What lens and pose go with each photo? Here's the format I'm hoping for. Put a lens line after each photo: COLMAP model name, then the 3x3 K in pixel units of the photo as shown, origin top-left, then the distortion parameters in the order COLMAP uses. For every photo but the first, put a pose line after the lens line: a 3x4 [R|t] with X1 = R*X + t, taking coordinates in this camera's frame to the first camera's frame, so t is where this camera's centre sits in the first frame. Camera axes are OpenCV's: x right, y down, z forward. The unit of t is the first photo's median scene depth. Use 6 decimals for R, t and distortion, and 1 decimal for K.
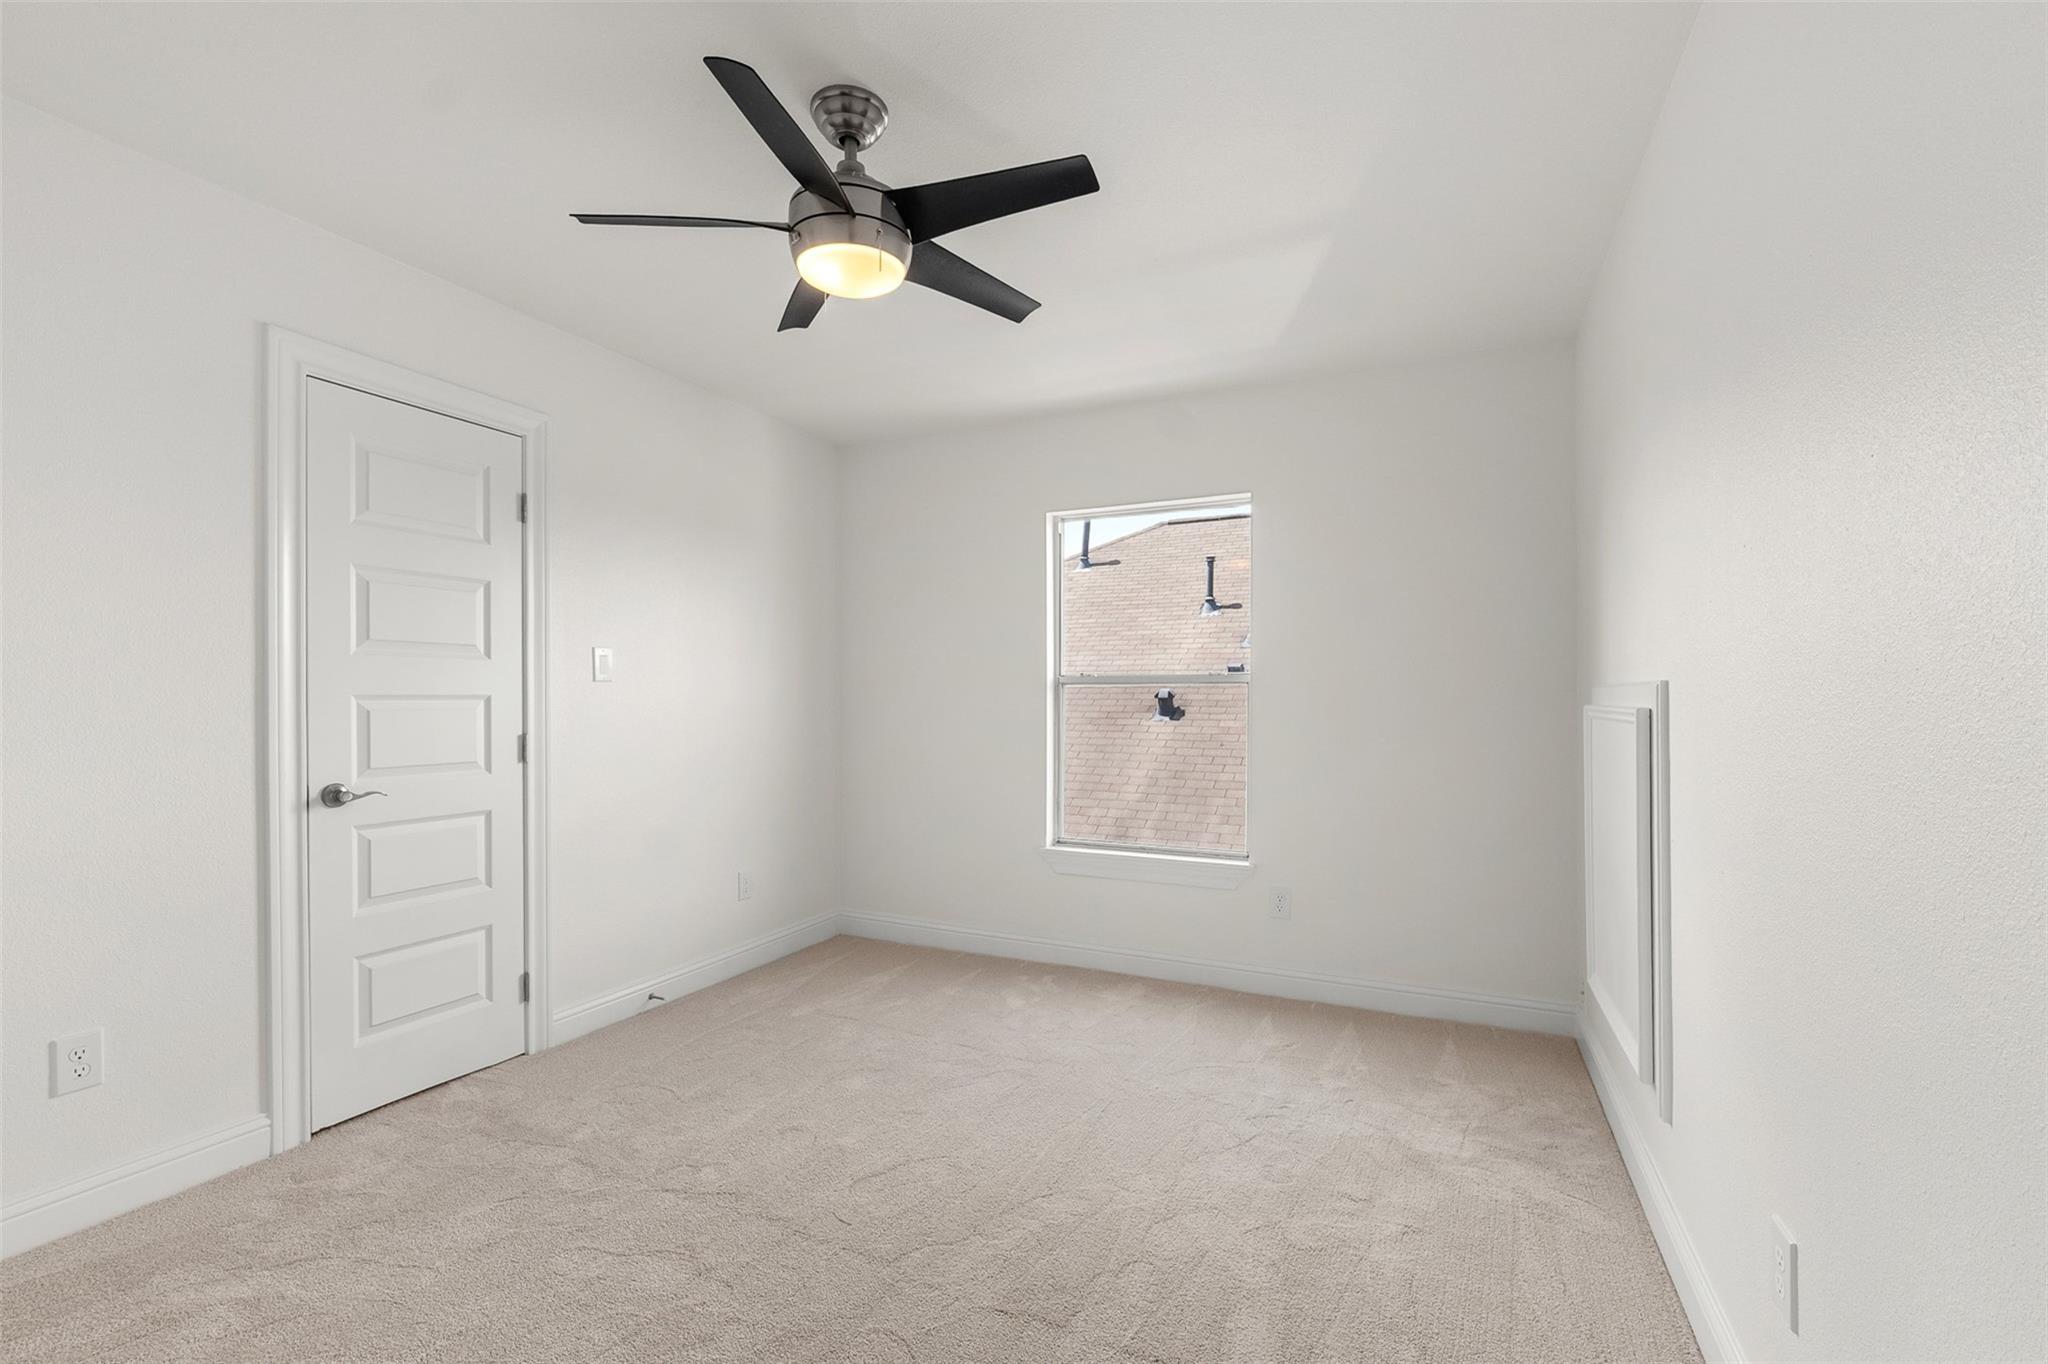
lens RADIAL K [[878.1, 0, 1018.1], [0, 878.1, 692.7], [0, 0, 1]] dist [0.001108, 0.000047]
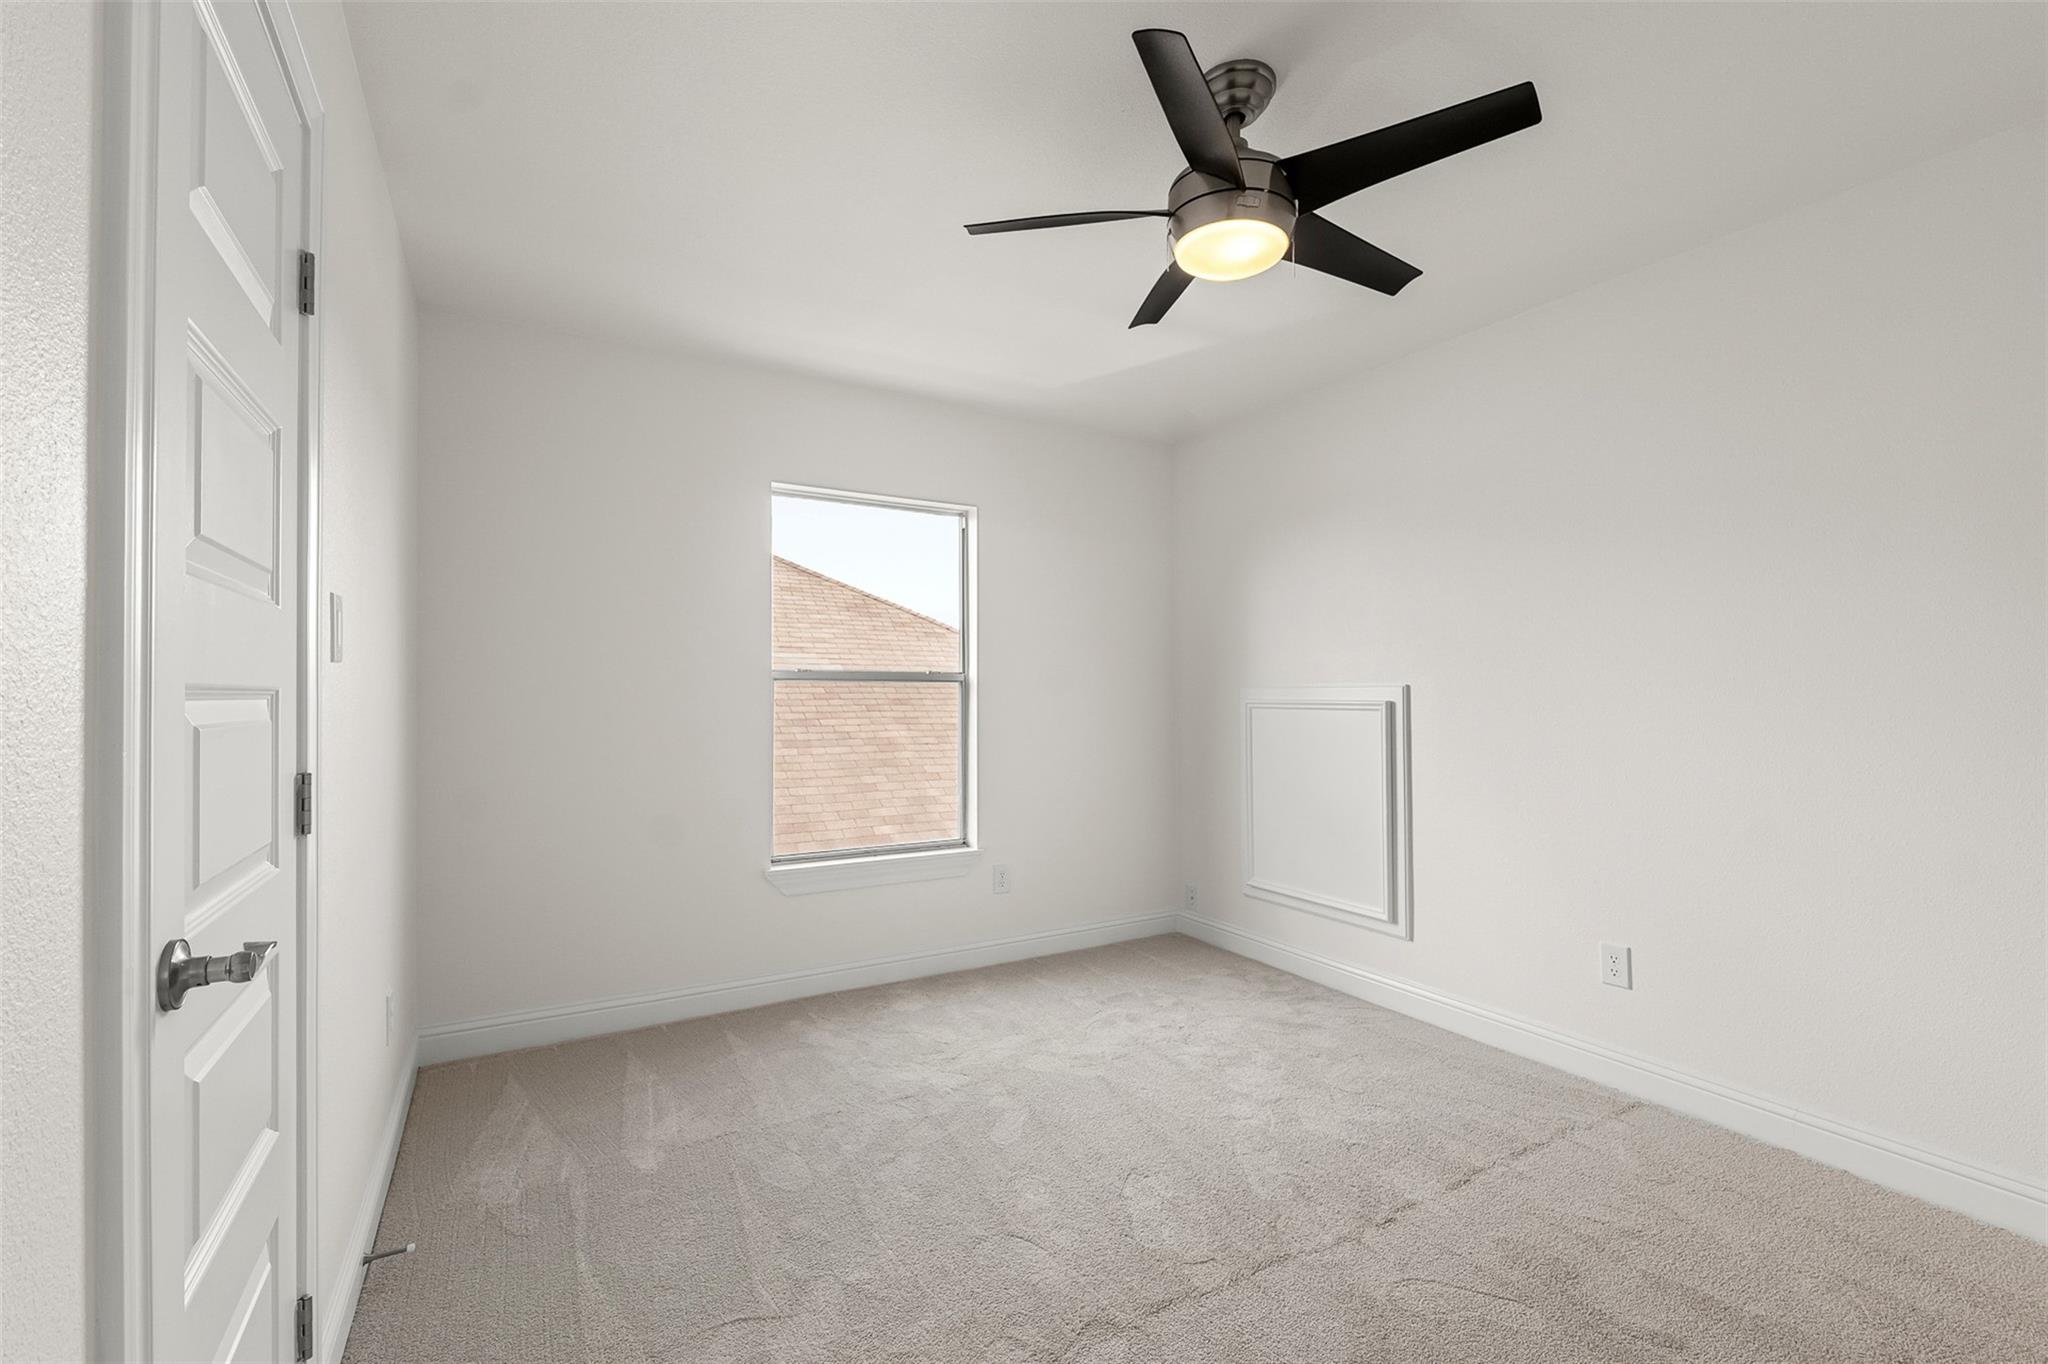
lens RADIAL K [[878.1, 0, 1018.1], [0, 878.1, 692.7], [0, 0, 1]] dist [0.001108, 0.000047]
pose [[0.565310, 0.001813, 0.824877, -0.816597], [-0.003459, 0.999994, 0.000172, 0.002729], [-0.824871, -0.002951, 0.565313, 0.475728]]
